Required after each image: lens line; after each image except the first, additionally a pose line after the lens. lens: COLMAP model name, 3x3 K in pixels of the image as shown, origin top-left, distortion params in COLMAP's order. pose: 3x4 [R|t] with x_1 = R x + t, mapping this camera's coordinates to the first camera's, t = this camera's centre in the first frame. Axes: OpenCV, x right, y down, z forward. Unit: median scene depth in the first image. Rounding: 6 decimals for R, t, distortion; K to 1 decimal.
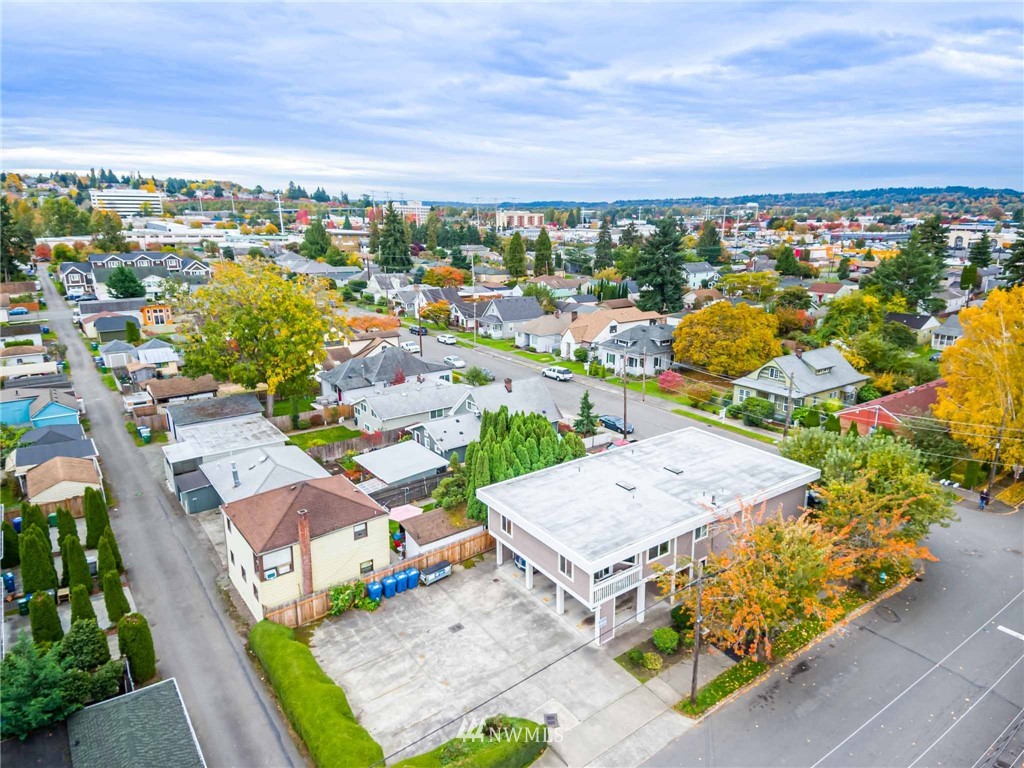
lens RADIAL K [[650.4, 0, 547.8], [0, 650.4, 378.8], [0, 0, 1]] dist [0.271939, -0.293714]
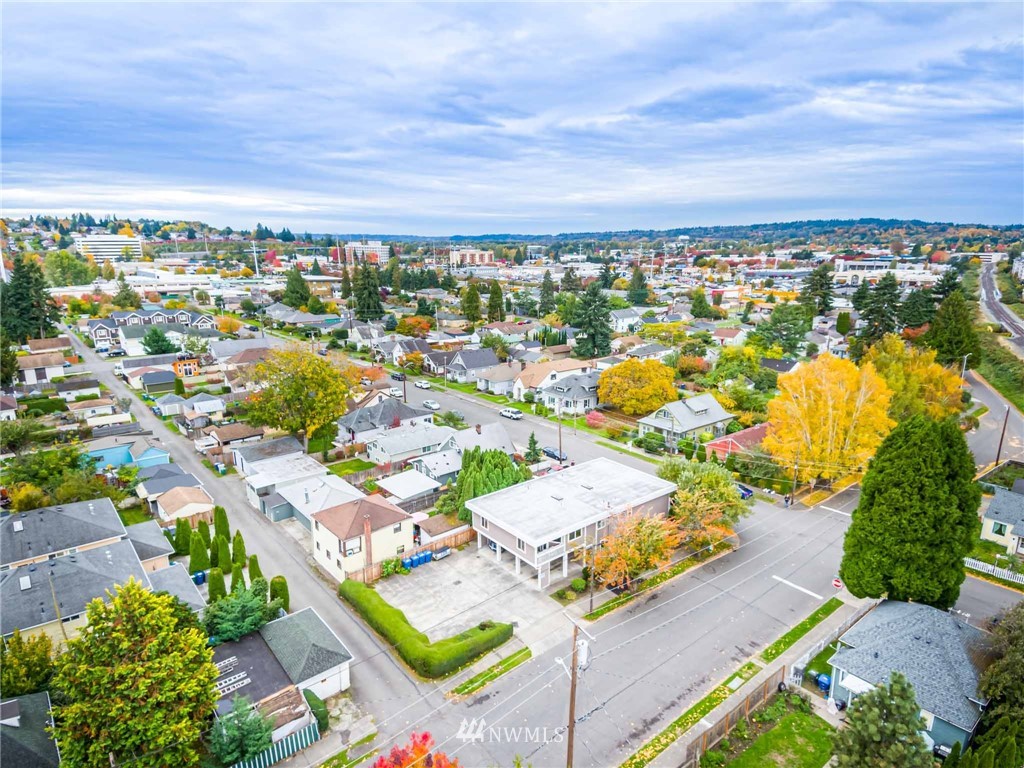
lens RADIAL K [[614.4, 0, 519.9], [0, 614.4, 391.8], [0, 0, 1]] dist [0.257503, -0.277491]
pose [[0.999300, -0.014130, 0.034639, -0.013397], [0.014507, 0.999838, -0.010636, -0.049532], [-0.034484, 0.011131, 0.999343, -0.315633]]
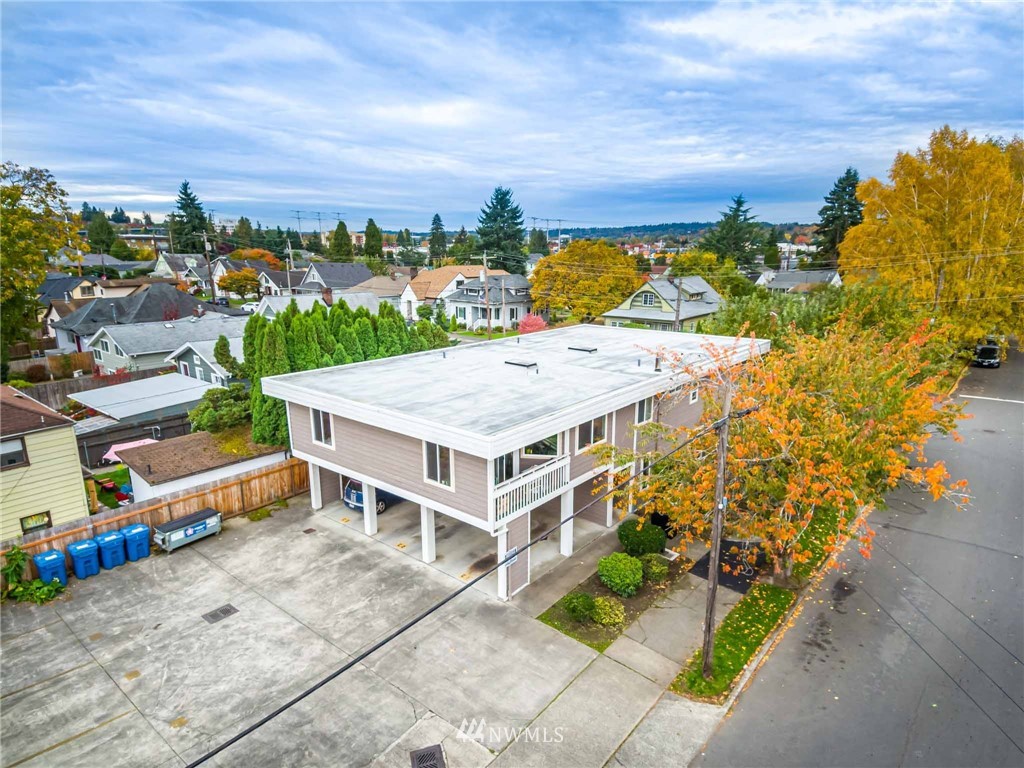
lens RADIAL K [[614.4, 0, 519.9], [0, 614.4, 391.8], [0, 0, 1]] dist [0.257503, -0.277491]
pose [[0.976350, -0.062790, 0.206875, -0.003938], [0.066091, 0.997772, -0.009075, 0.116790], [-0.205844, 0.022532, 0.978325, 0.248875]]
